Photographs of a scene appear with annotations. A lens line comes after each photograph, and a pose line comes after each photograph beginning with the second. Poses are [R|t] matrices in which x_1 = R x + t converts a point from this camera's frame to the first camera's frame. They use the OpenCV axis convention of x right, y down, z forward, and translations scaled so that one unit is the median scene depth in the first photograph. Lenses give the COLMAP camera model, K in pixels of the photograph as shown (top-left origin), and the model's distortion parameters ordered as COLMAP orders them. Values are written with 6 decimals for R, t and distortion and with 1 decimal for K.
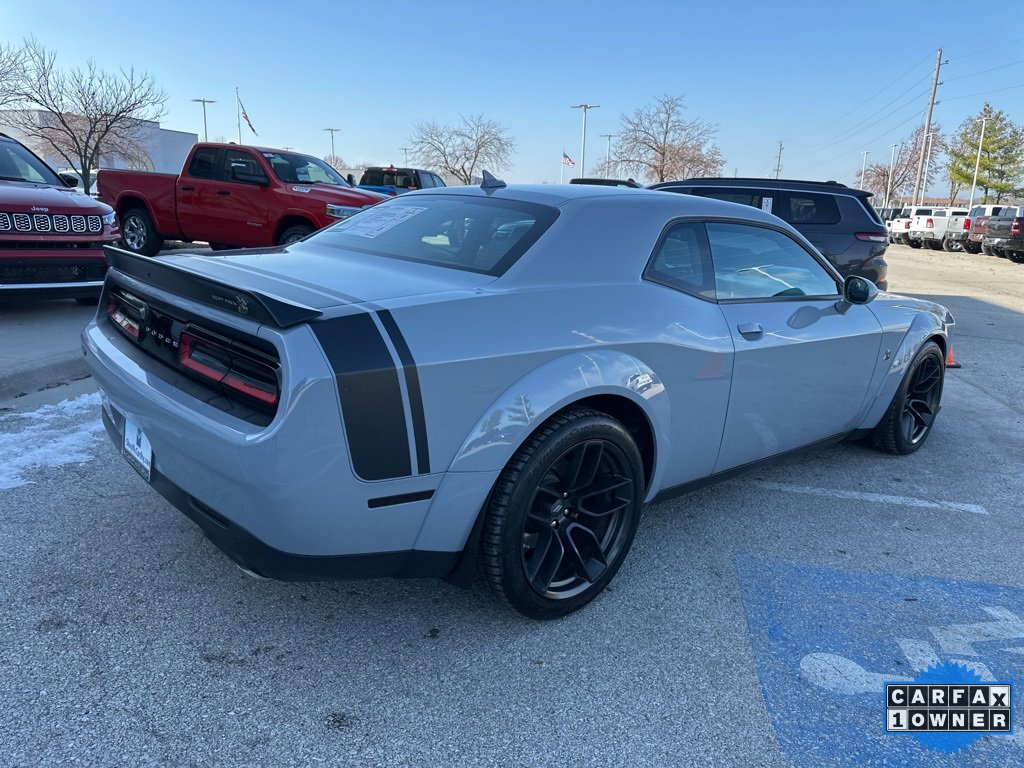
lens RADIAL K [[721.7, 0, 509.5], [0, 721.7, 386.1], [0, 0, 1]] dist [0.050954, -0.061313]
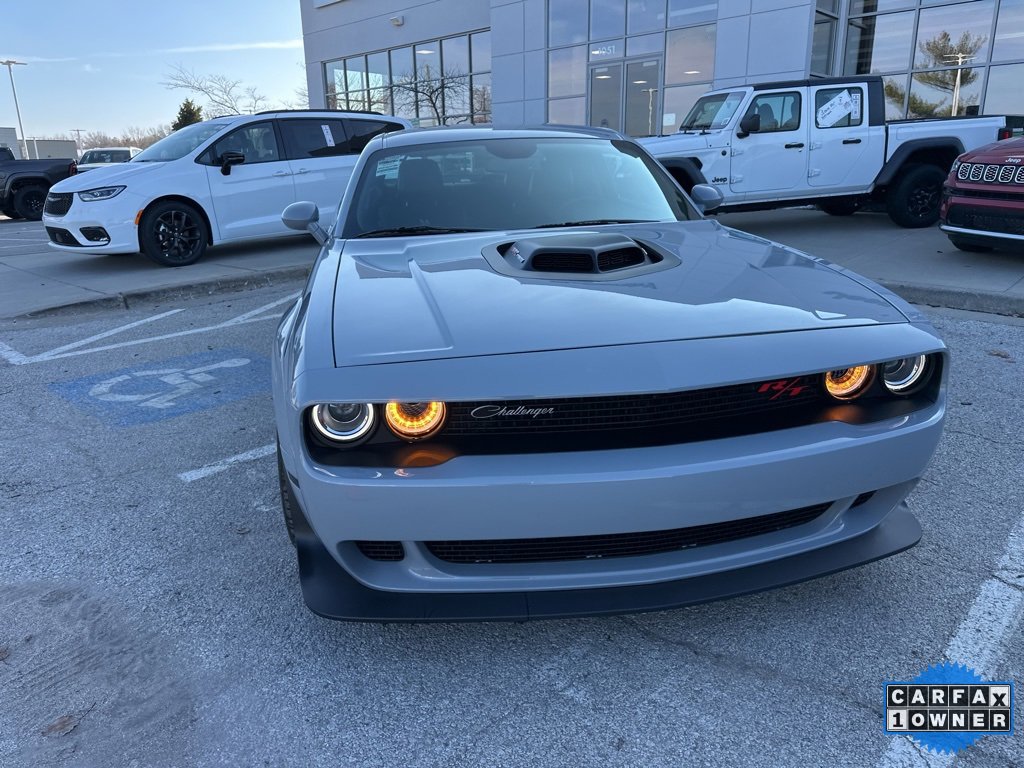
lens RADIAL K [[721.7, 0, 501.0], [0, 721.7, 381.8], [0, 0, 1]] dist [0.050954, -0.061313]
pose [[-0.539651, 0.216911, -0.813466, 1.382296], [-0.203625, 0.903921, 0.376116, -0.414822], [0.816893, 0.368614, -0.443633, 2.026932]]
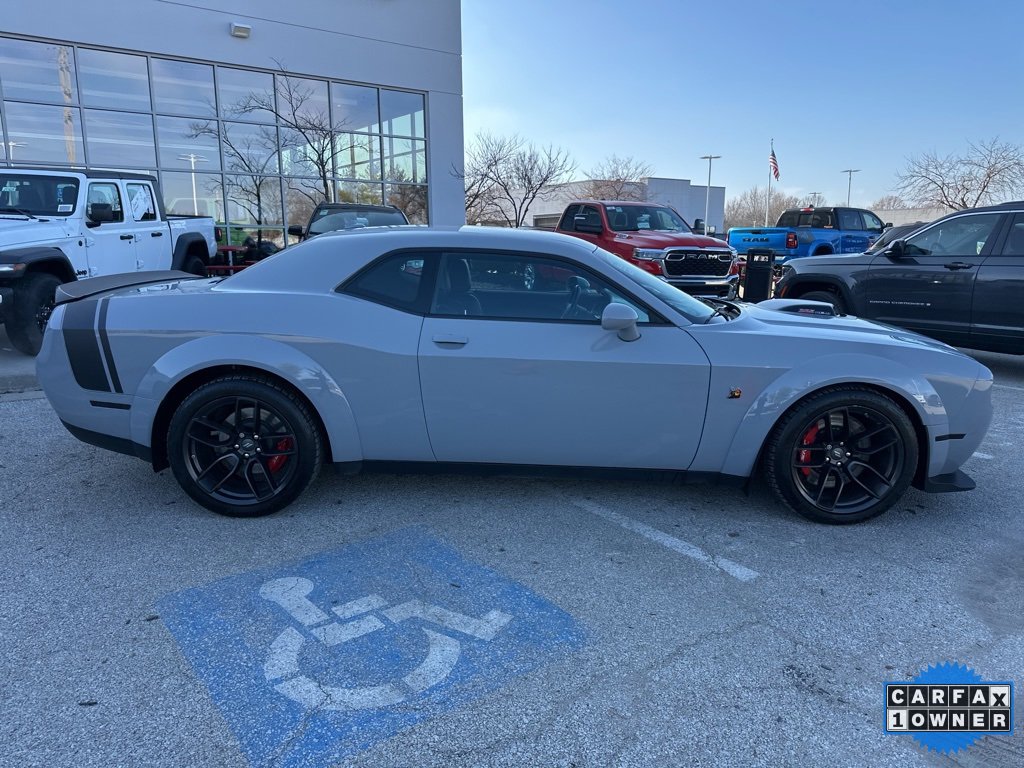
lens RADIAL K [[721.7, 0, 507.0], [0, 721.7, 378.8], [0, 0, 1]] dist [0.050954, -0.061313]
pose [[0.751961, 0.091288, -0.652856, 1.191407], [-0.137263, 0.990340, -0.019622, -0.005472], [0.644759, 0.104368, 0.757228, 0.176193]]
